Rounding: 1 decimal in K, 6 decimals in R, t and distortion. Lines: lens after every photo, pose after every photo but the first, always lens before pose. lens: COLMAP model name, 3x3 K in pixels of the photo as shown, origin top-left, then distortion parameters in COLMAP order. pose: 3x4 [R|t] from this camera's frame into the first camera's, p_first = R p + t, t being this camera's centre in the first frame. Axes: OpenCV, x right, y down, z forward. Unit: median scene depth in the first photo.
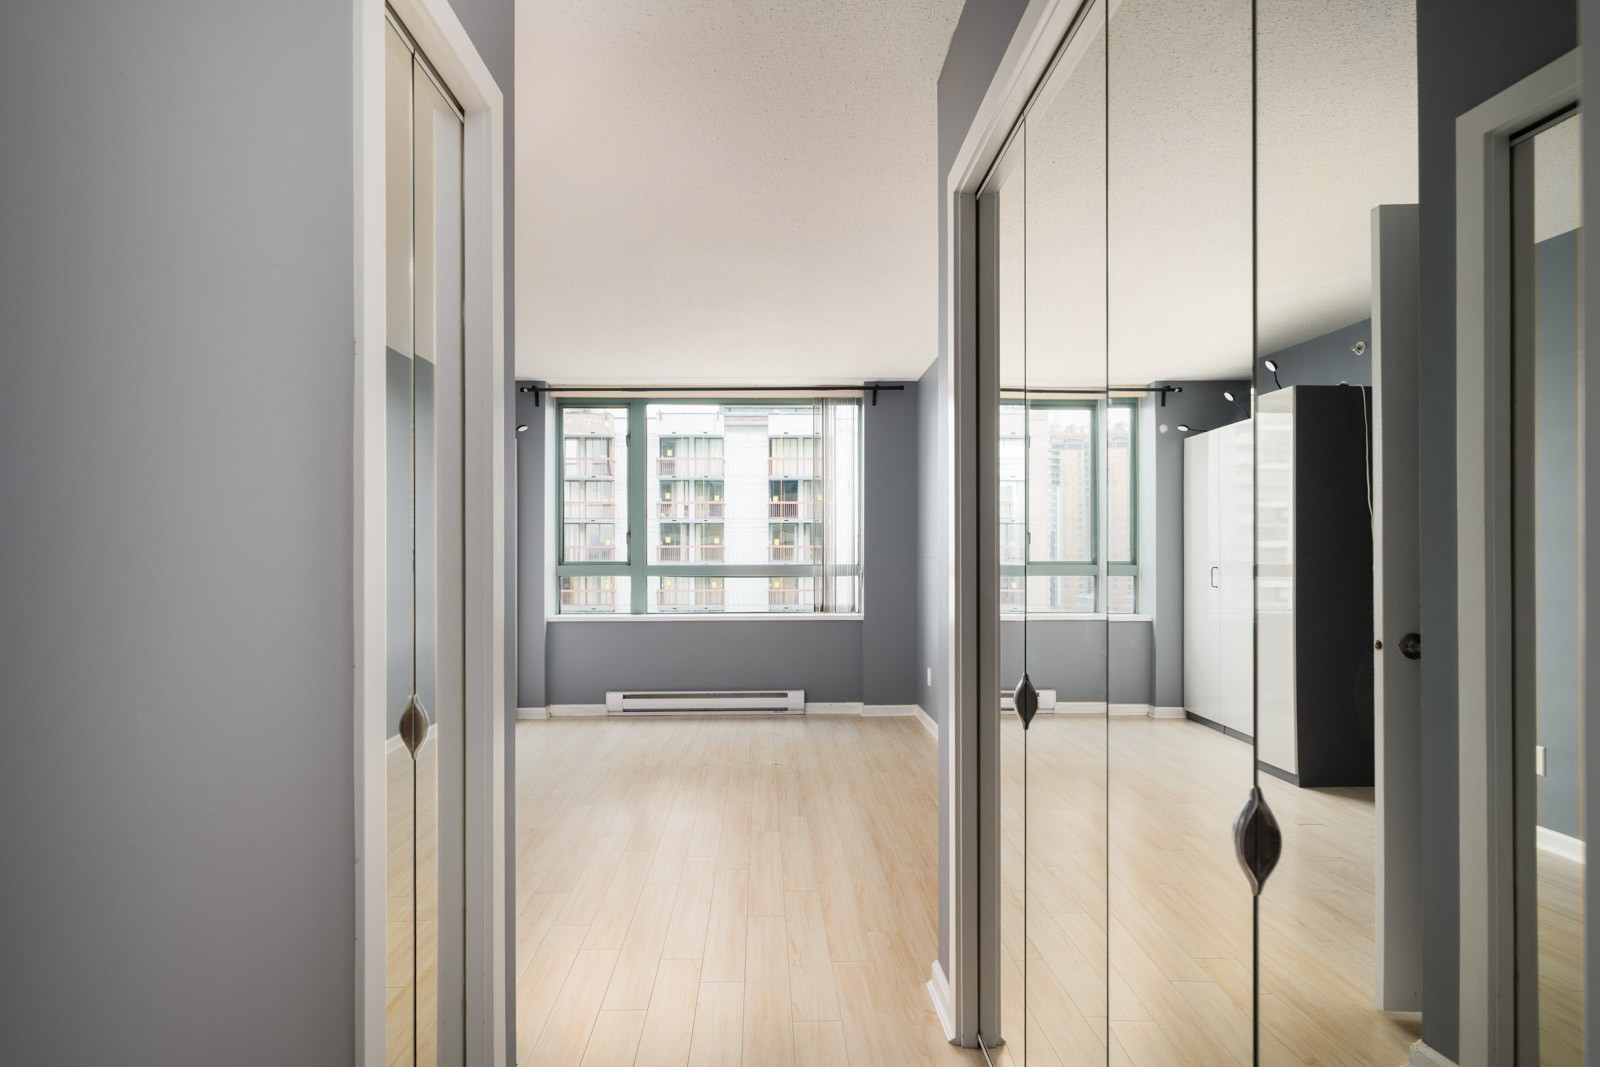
lens RADIAL K [[847.2, 0, 778.9], [0, 847.2, 533.2], [0, 0, 1]] dist [0.012374, -0.002621]
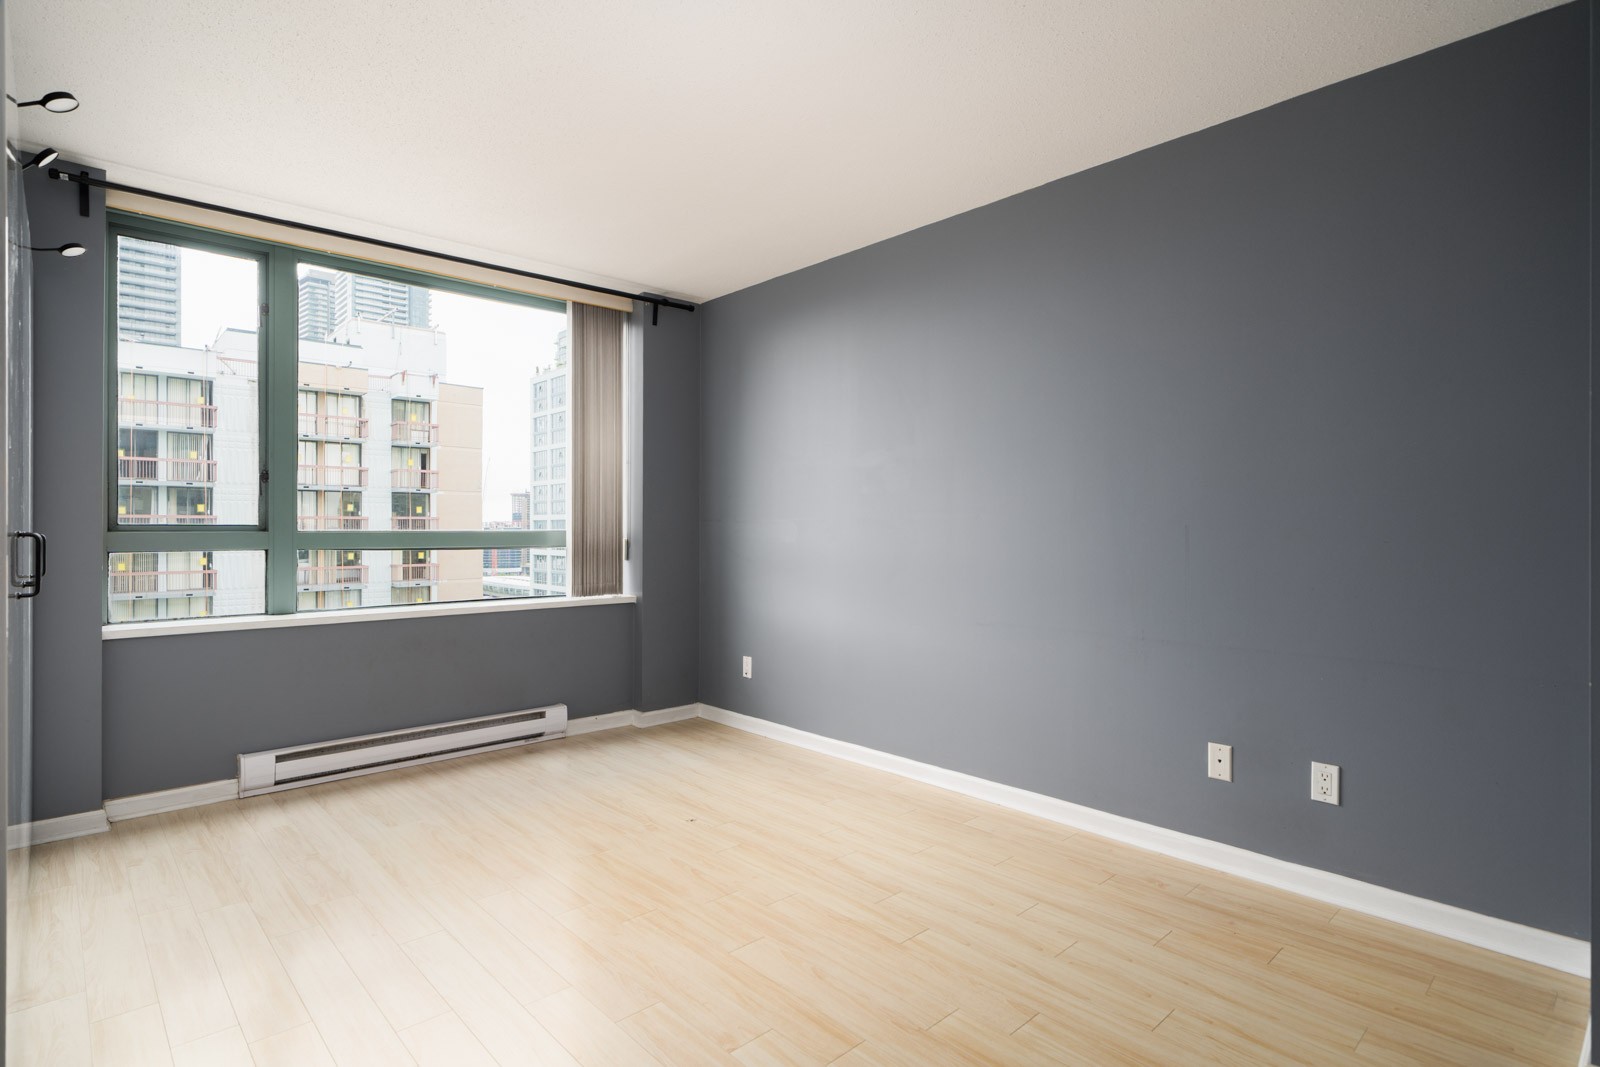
lens RADIAL K [[826.7, 0, 780.5], [0, 826.7, 523.5], [0, 0, 1]] dist [0.005574, 0.001022]
pose [[0.752551, 0.003845, 0.658523, -0.287087], [-0.016357, 0.999784, 0.012855, 0.018976], [-0.658331, -0.020445, 0.752451, 0.341399]]
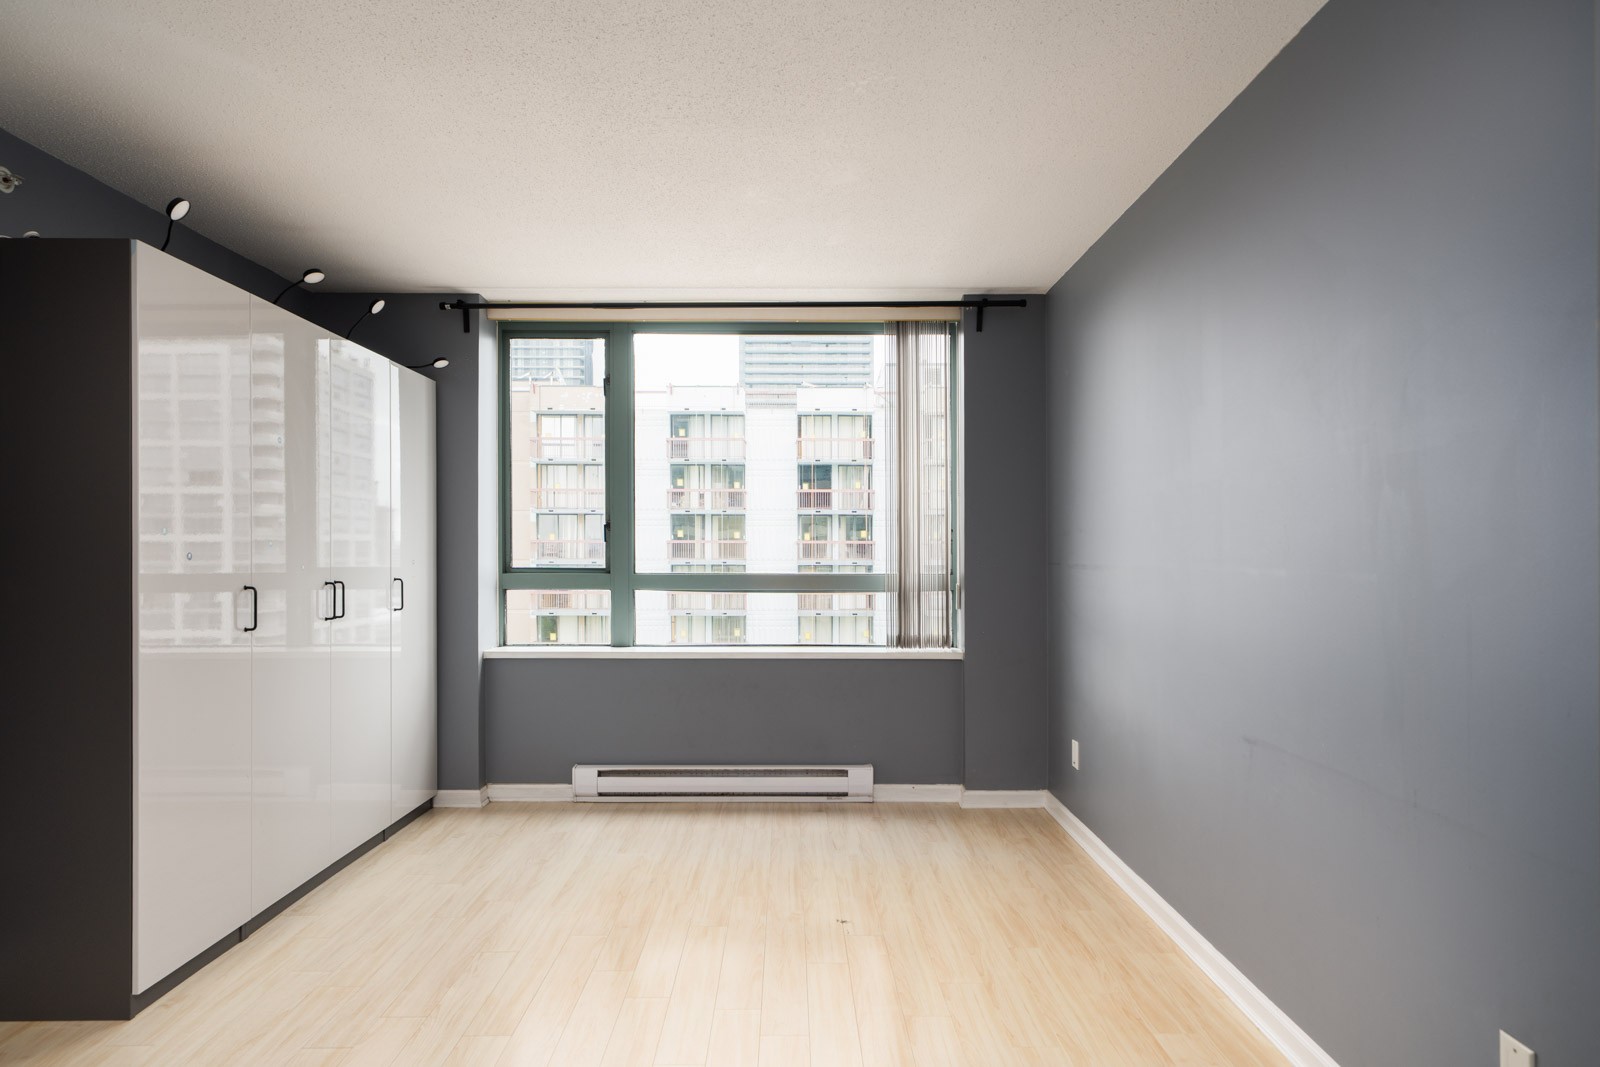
lens RADIAL K [[946.1, 0, 787.0], [0, 946.1, 541.6], [0, 0, 1]] dist [0.002038, 0.002554]
pose [[0.999802, 0.001732, -0.019821, -0.021649], [-0.001411, 0.999868, 0.016208, 0.000221], [0.019846, -0.016177, 0.999672, 0.261005]]
